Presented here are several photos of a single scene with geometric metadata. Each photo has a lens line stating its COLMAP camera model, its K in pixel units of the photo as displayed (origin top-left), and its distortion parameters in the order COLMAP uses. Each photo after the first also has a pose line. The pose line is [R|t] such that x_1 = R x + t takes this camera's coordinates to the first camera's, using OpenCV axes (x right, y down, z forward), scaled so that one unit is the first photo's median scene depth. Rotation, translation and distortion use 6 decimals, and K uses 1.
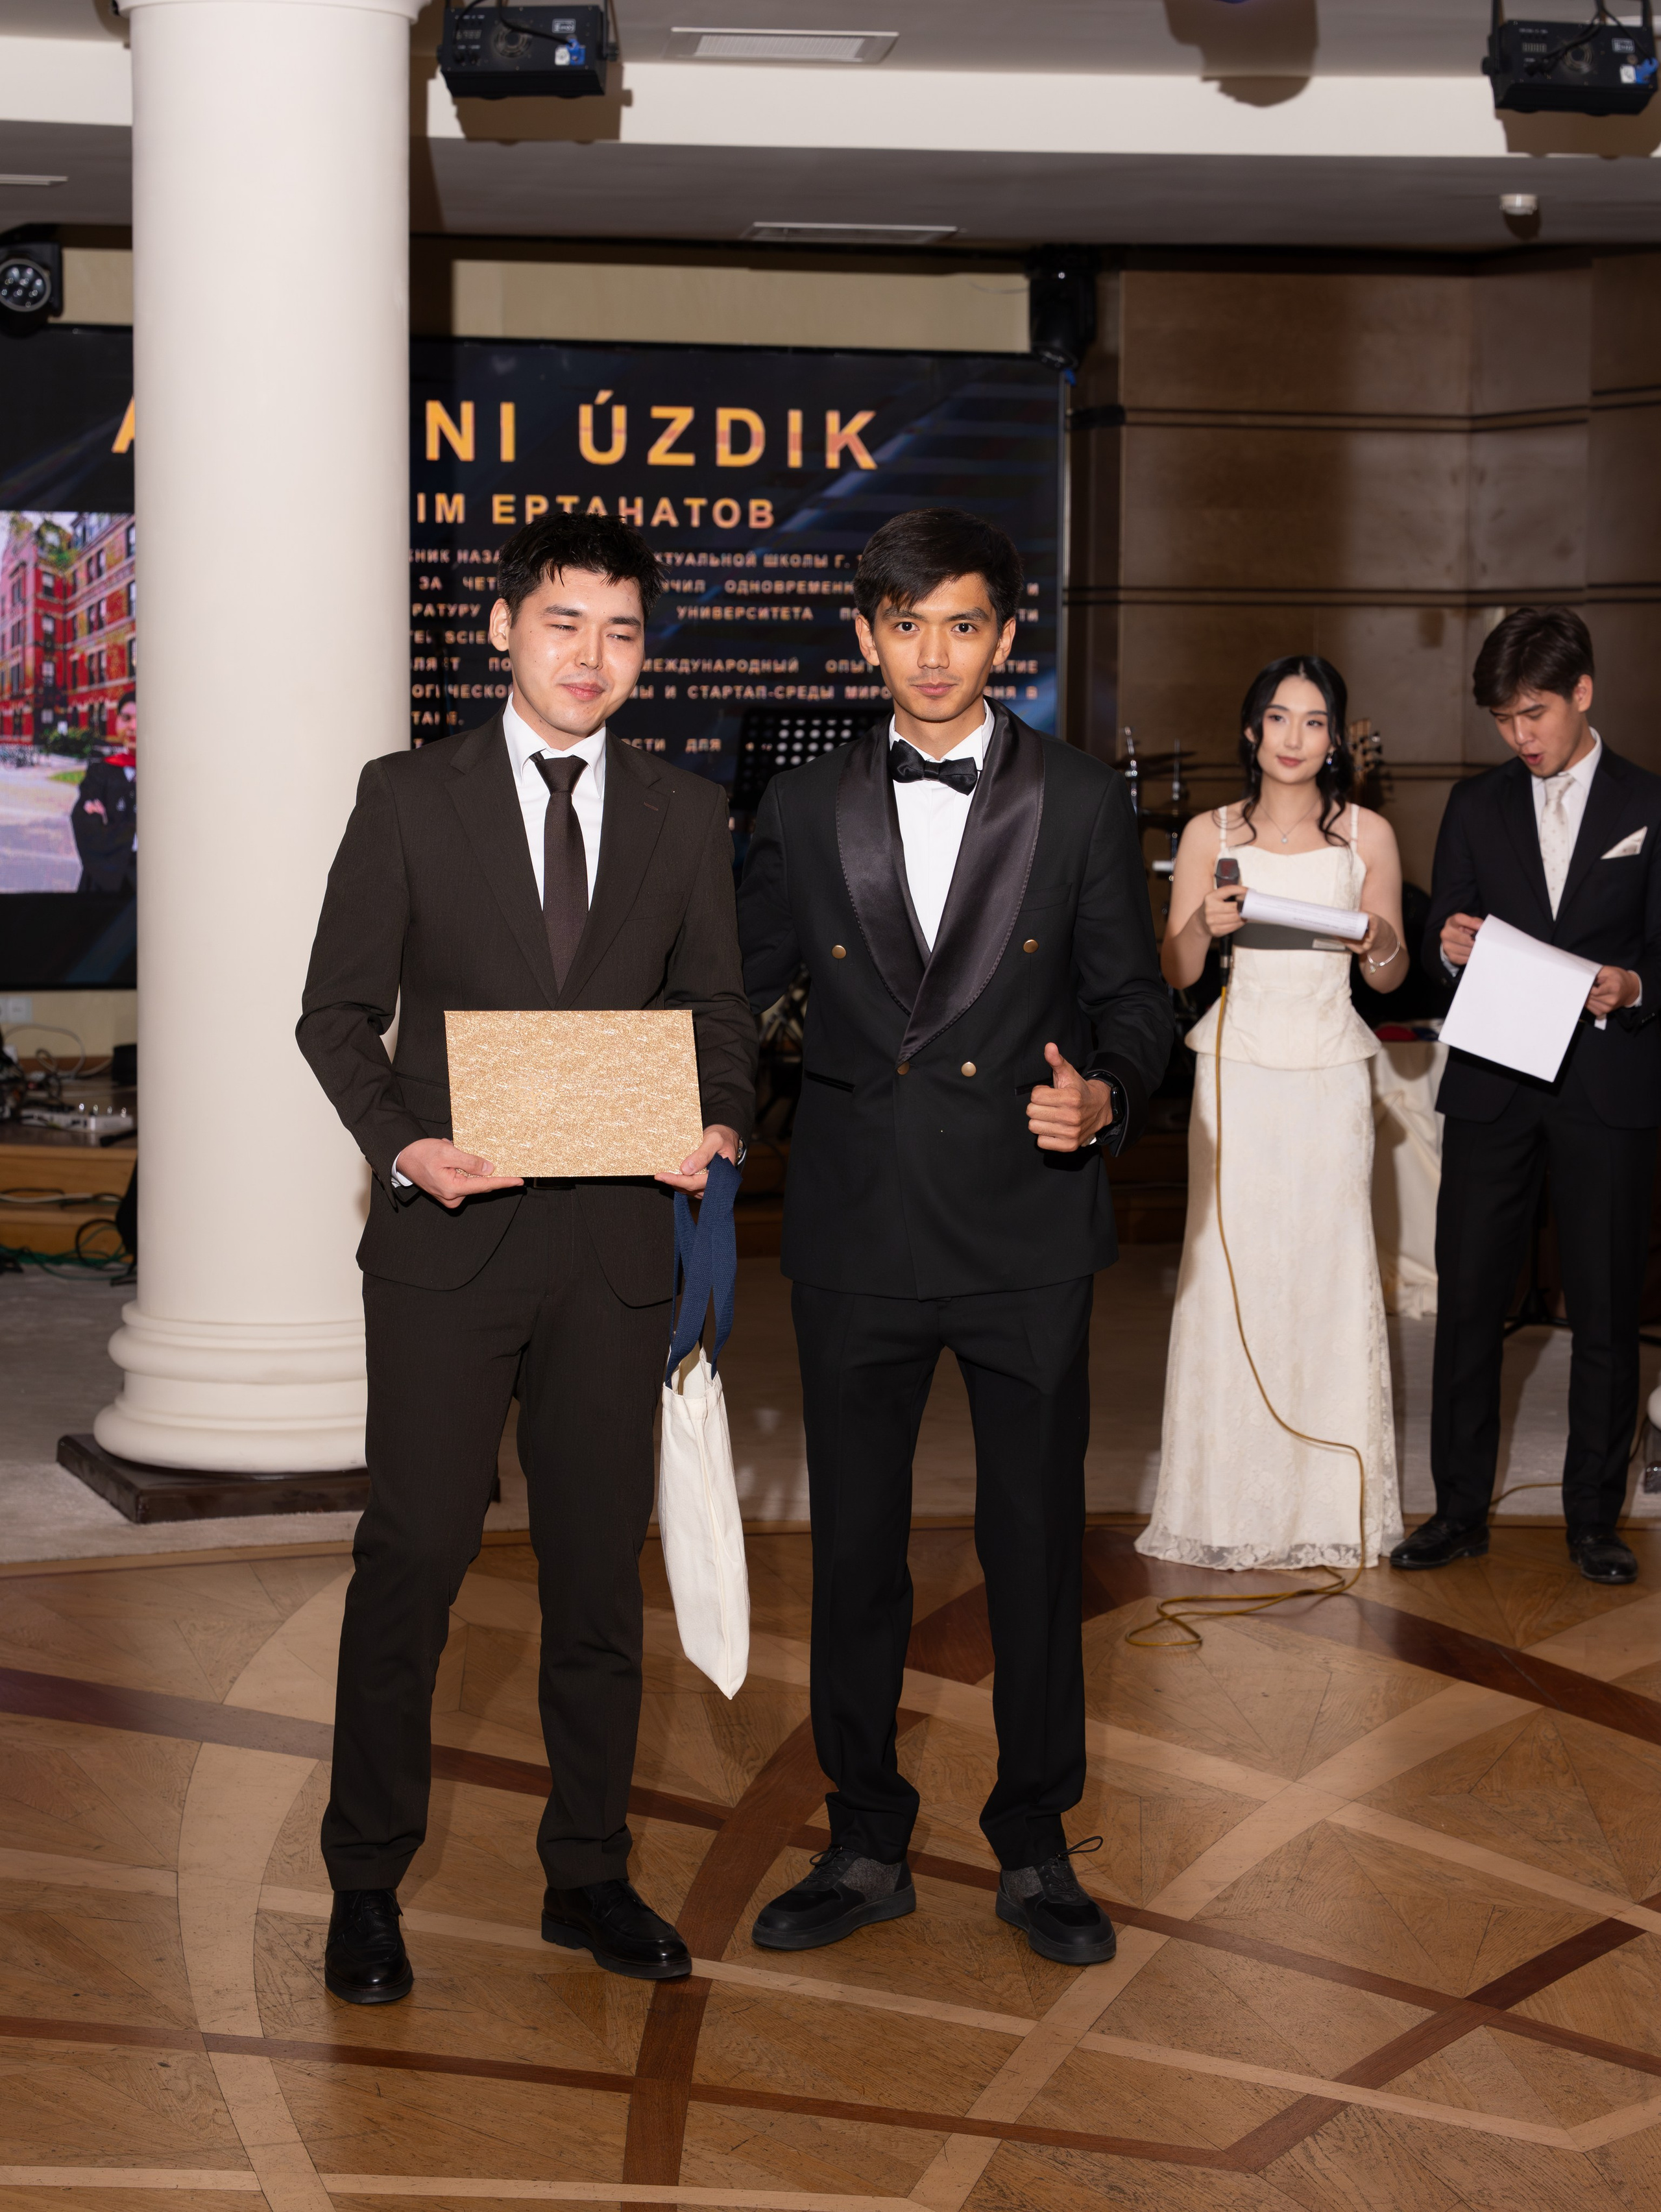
lens RADIAL K [[4858.8, 0, 826.4], [0, 4858.8, 1095.3], [0, 0, 1]] dist [0.072055, 0.000000]
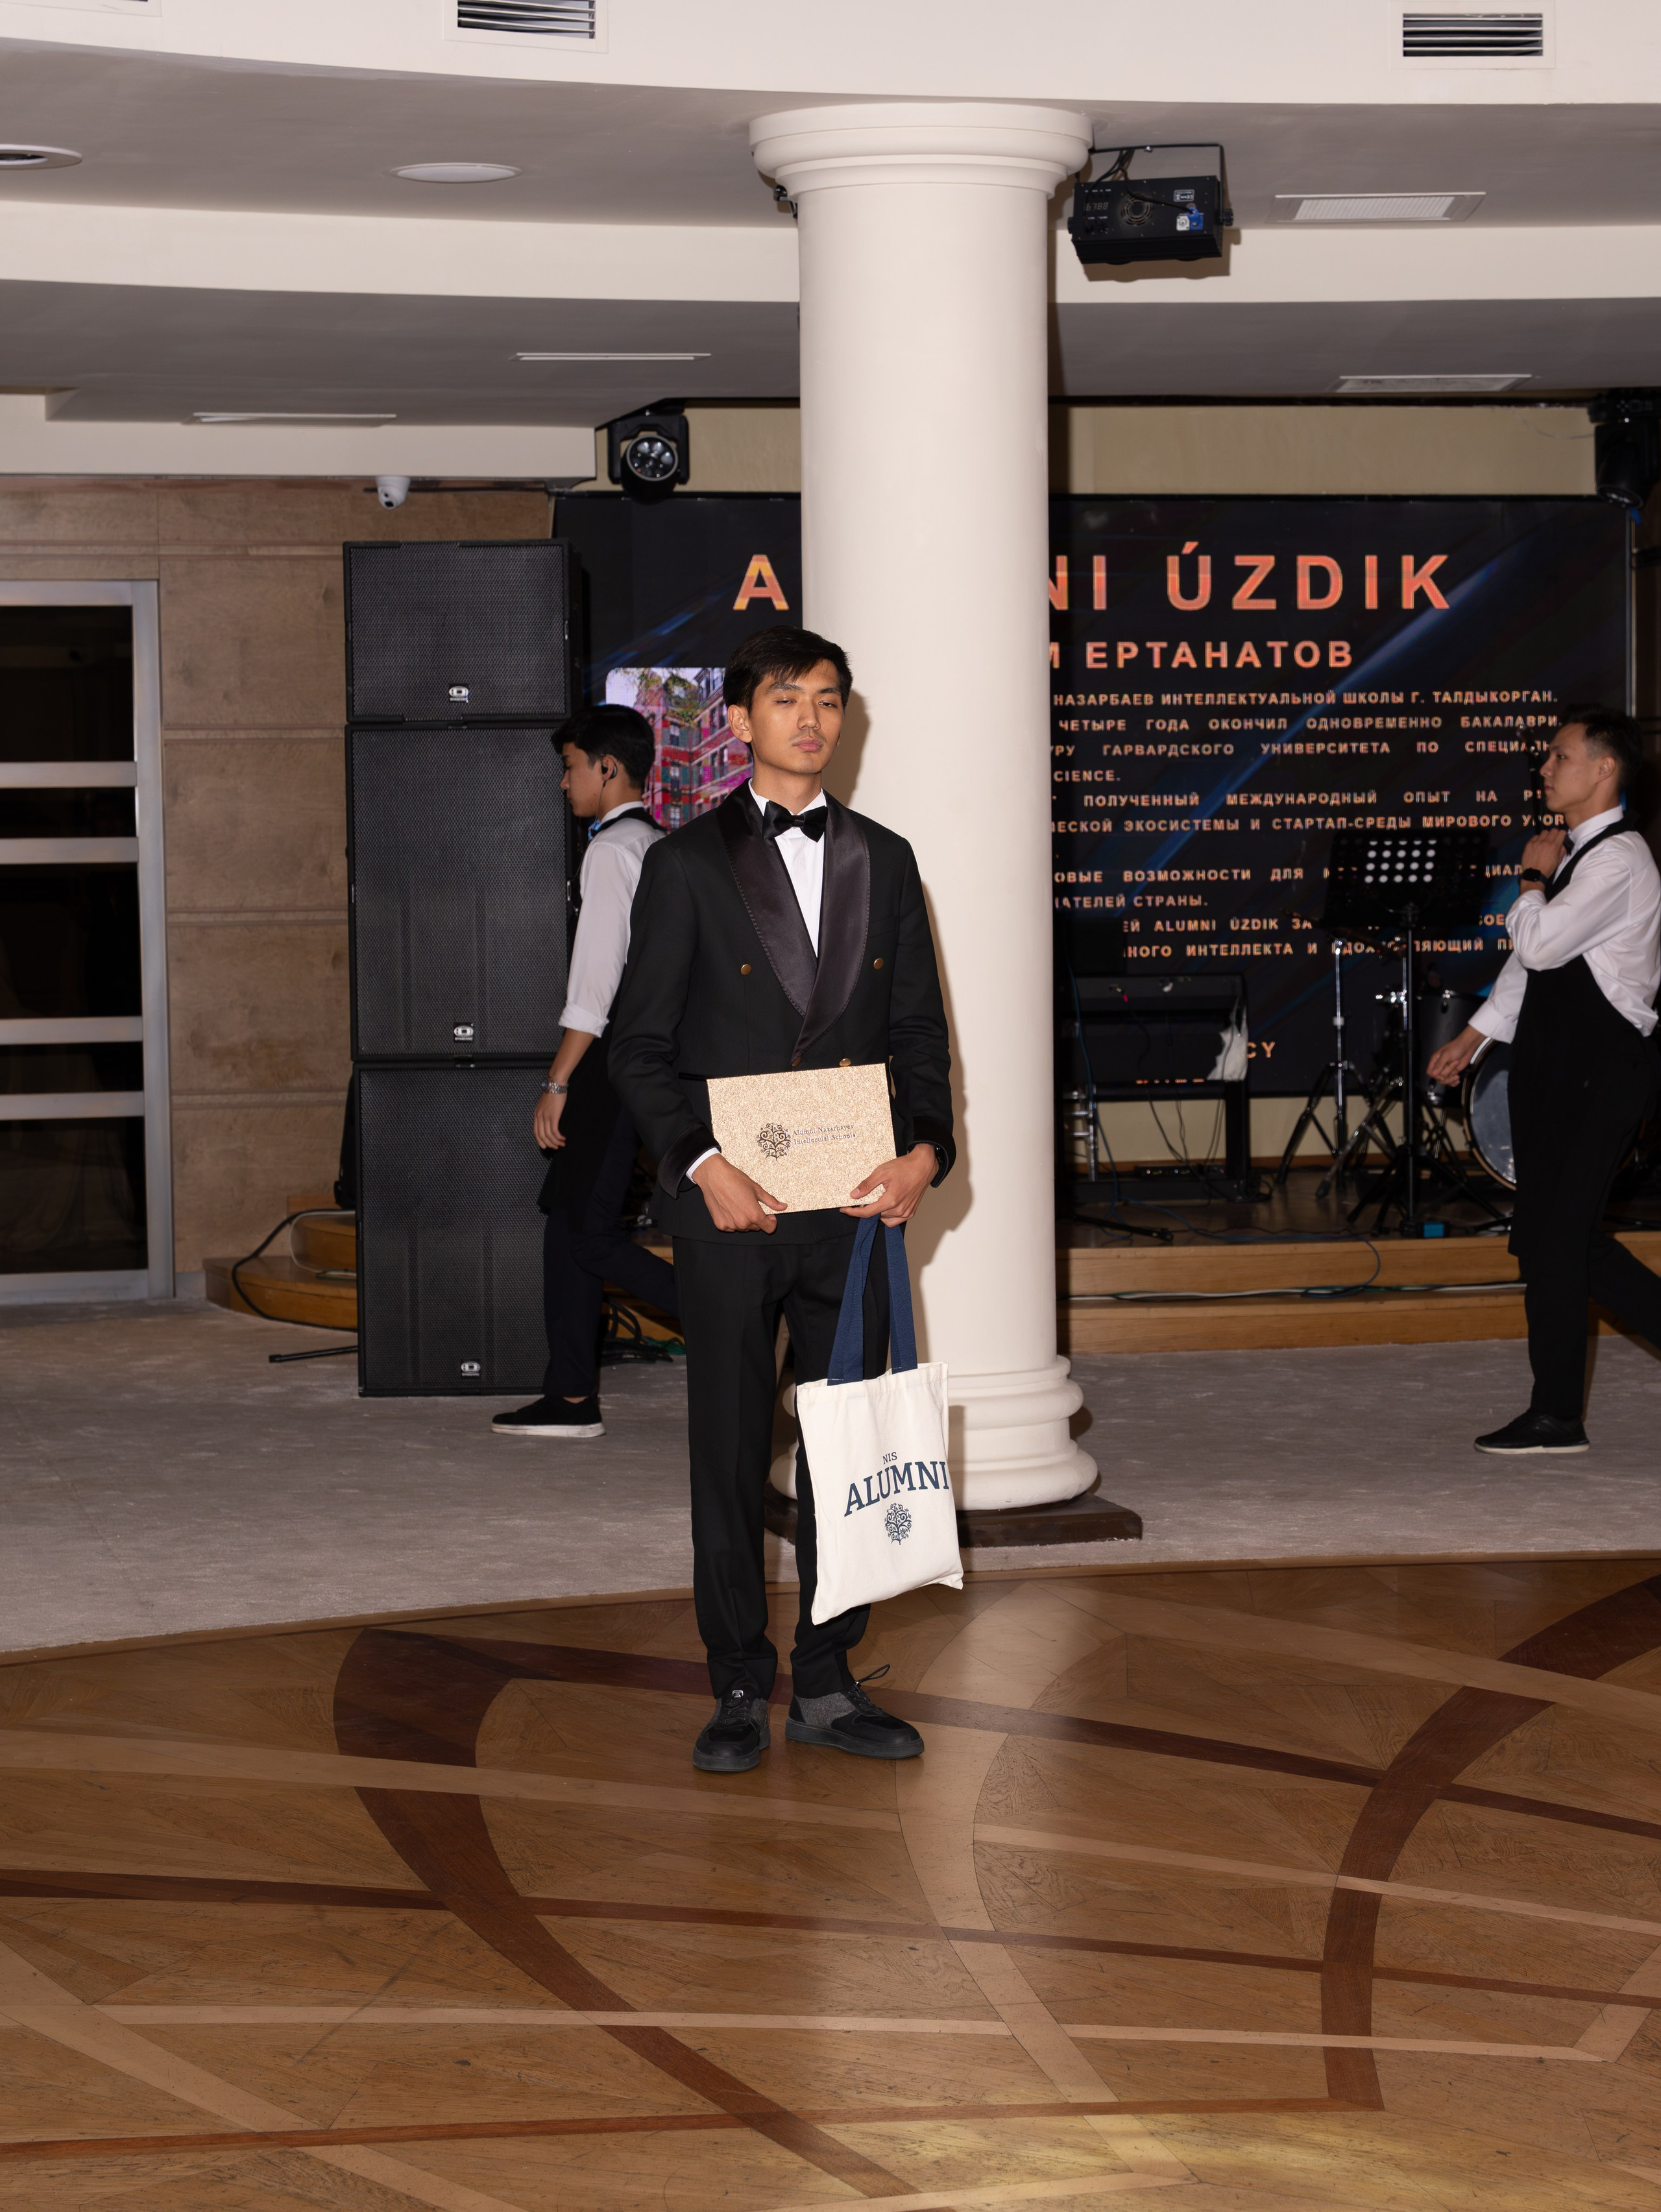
lens RADIAL K [[4858.8, 0, 834.2], [0, 4858.8, 1120.2], [0, 0, 1]] dist [0.072055, 0.000000]
pose [[0.994066, -0.012313, -0.108082, -0.017140], [0.008923, 0.999455, -0.031788, 0.024595], [0.108414, 0.030635, 0.993634, -0.099003]]
